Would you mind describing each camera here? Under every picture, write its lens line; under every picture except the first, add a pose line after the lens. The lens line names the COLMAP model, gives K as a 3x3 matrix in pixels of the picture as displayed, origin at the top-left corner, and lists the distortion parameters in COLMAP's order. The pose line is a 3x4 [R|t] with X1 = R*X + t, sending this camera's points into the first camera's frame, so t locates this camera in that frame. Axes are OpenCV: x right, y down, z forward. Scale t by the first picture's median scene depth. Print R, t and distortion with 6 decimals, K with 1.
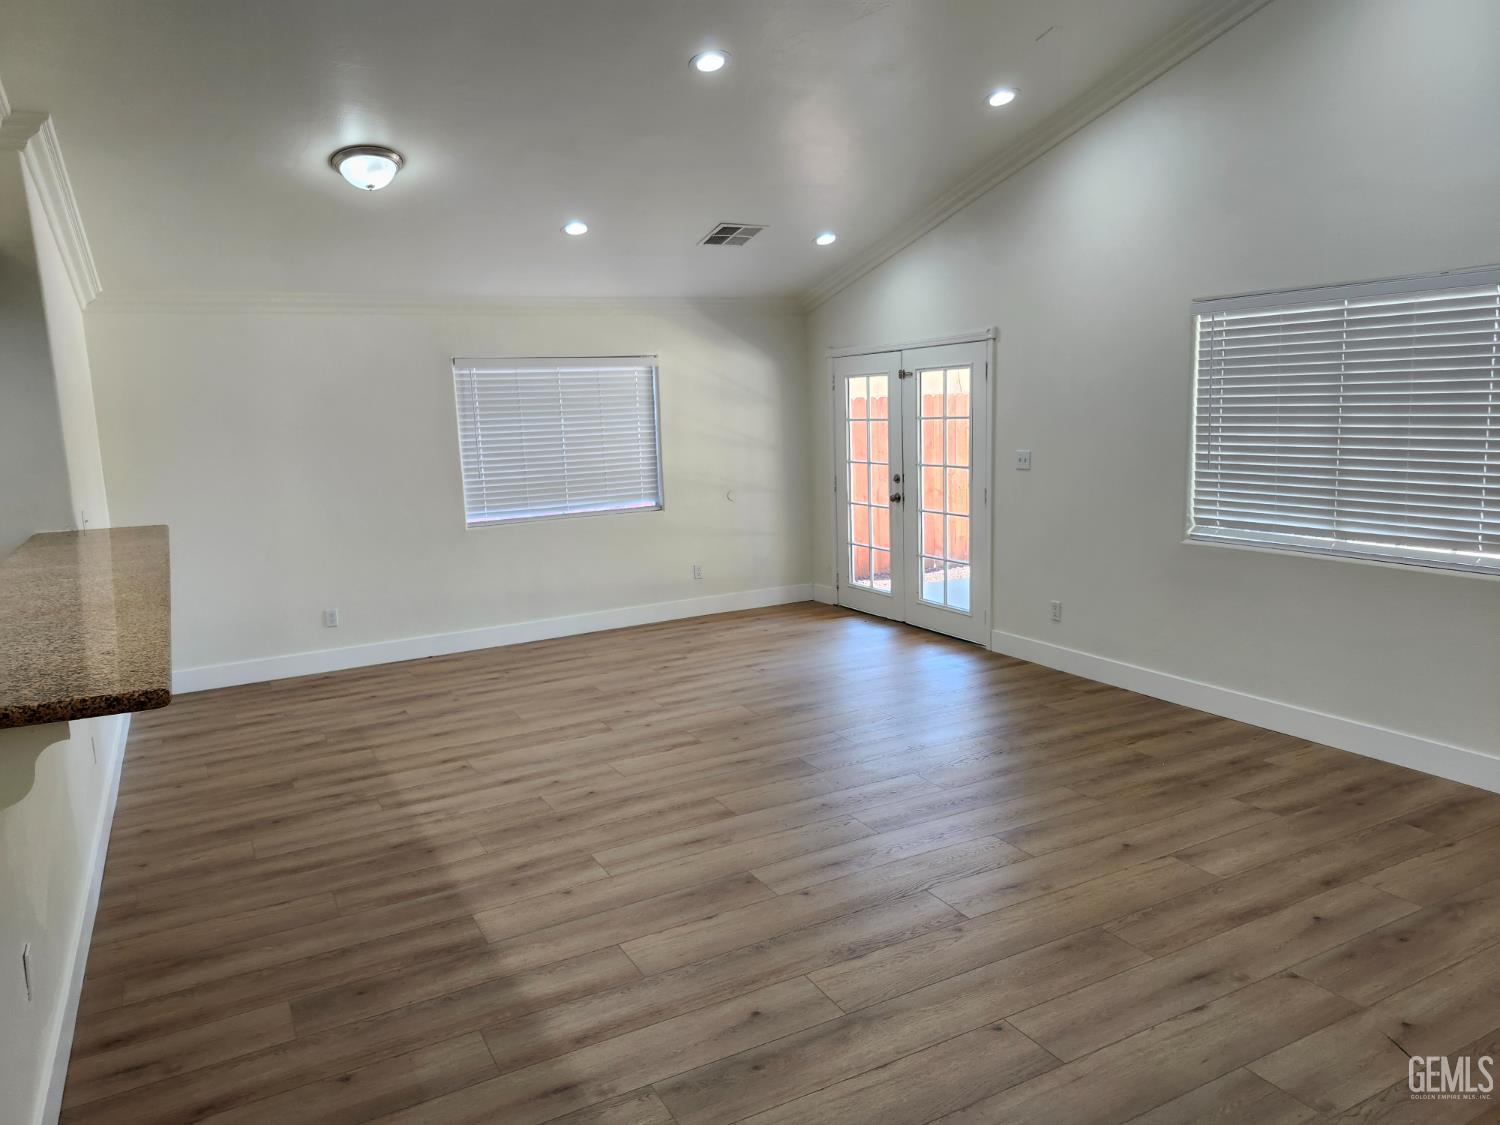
lens RADIAL K [[1034.4, 0, 738.1], [0, 1034.4, 562.4], [0, 0, 1]] dist [0.091395, -0.110388]
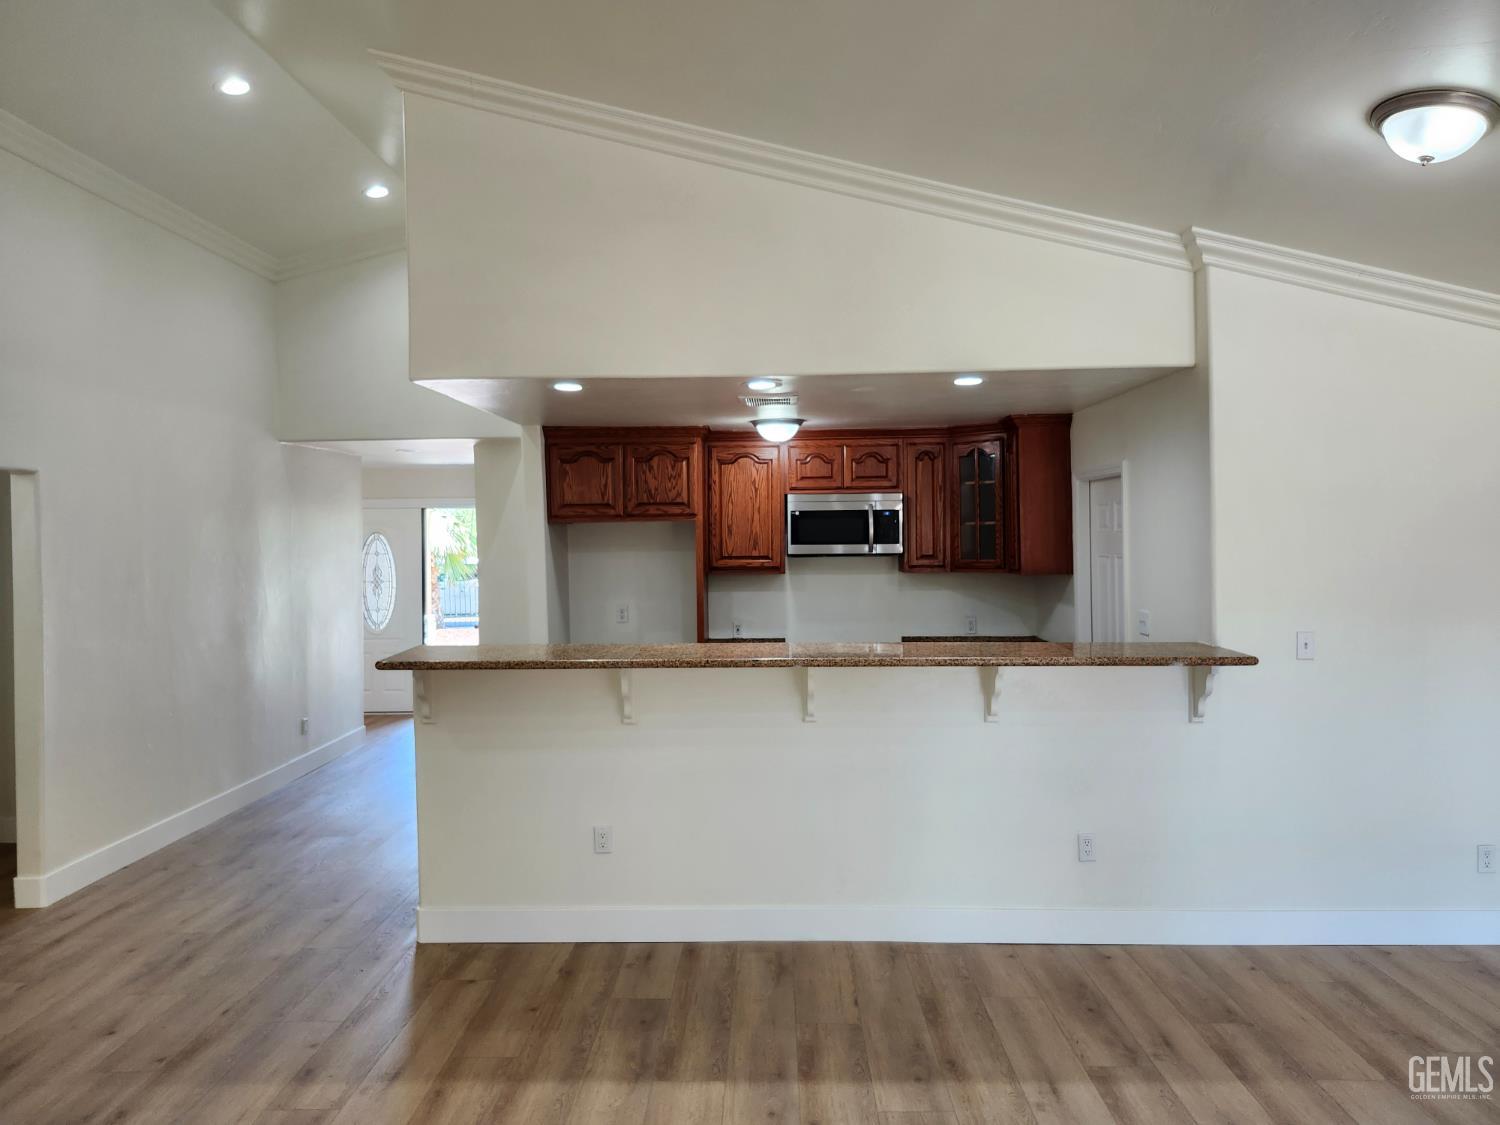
lens RADIAL K [[1067.3, 0, 753.7], [0, 1067.3, 537.4], [0, 0, 1]] dist [0.068988, -0.064392]
pose [[-0.482056, 0.043835, -0.875043, 0.363976], [-0.105949, 0.988502, 0.107885, -0.161604], [0.869711, 0.144717, -0.471869, 0.931405]]
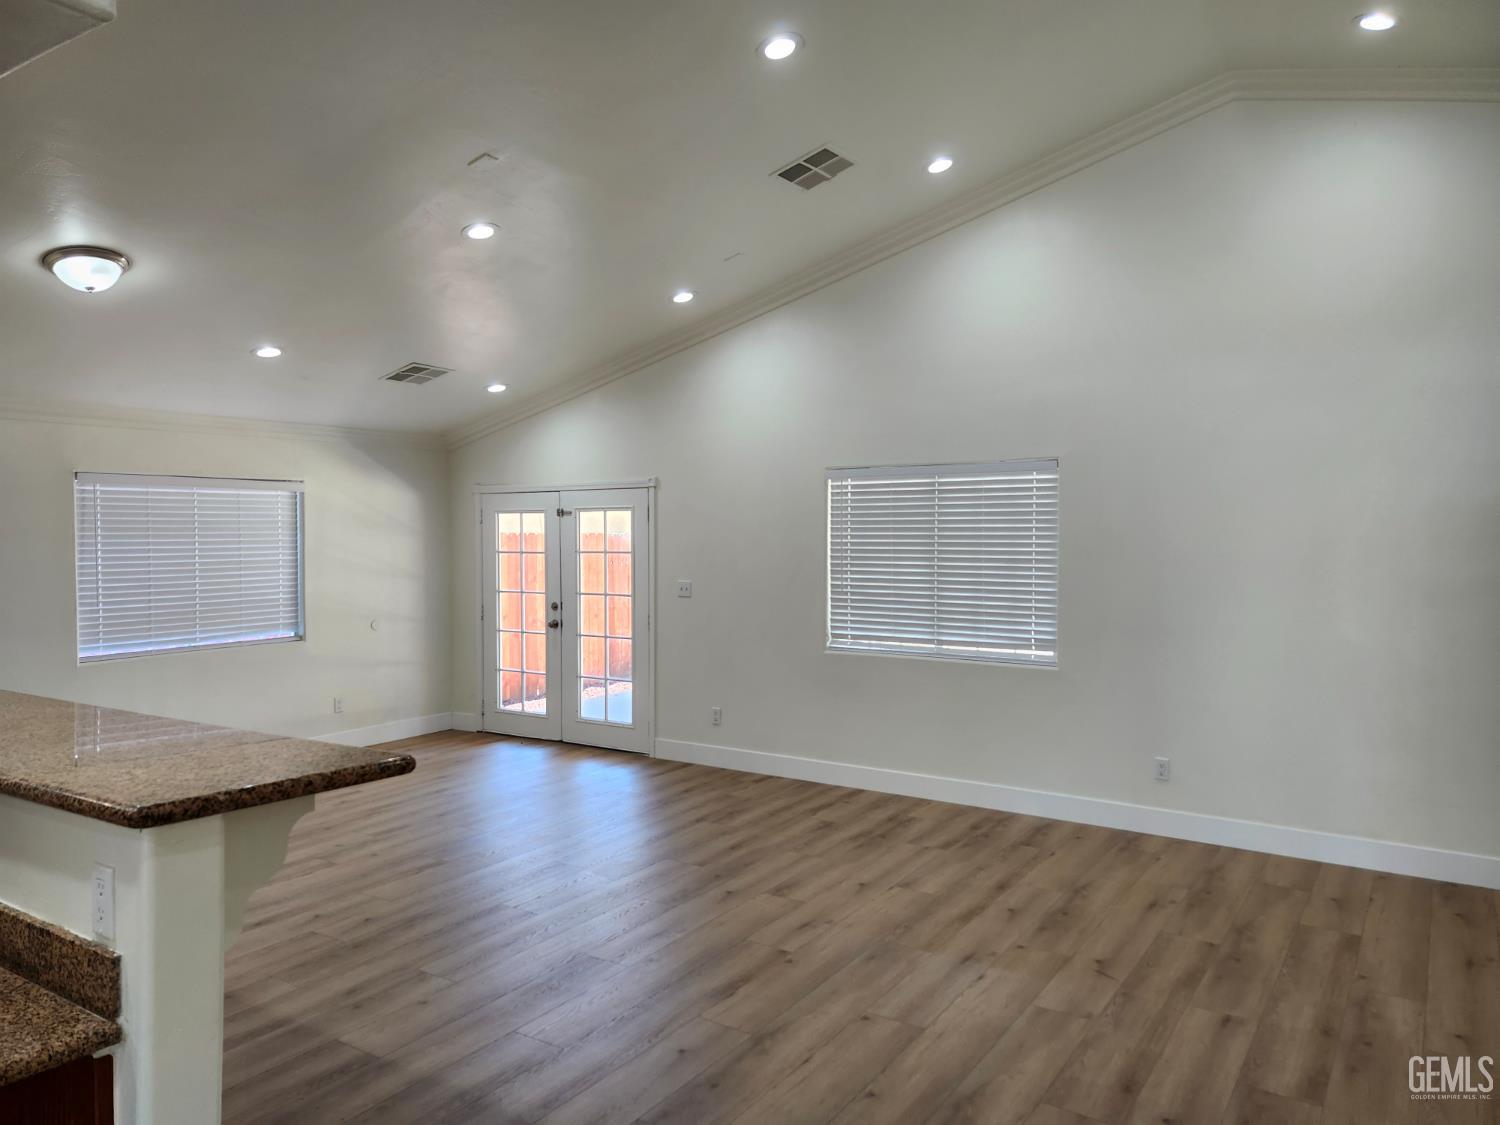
lens RADIAL K [[1023.2, 0, 750.0], [0, 1023.2, 562.5], [0, 0, 1]] dist [0.104389, -0.101834]
pose [[0.877624, 0.020932, 0.478892, -0.260461], [0.044308, 0.991227, -0.124526, 0.023734], [-0.477298, 0.130506, 0.868997, -0.055854]]
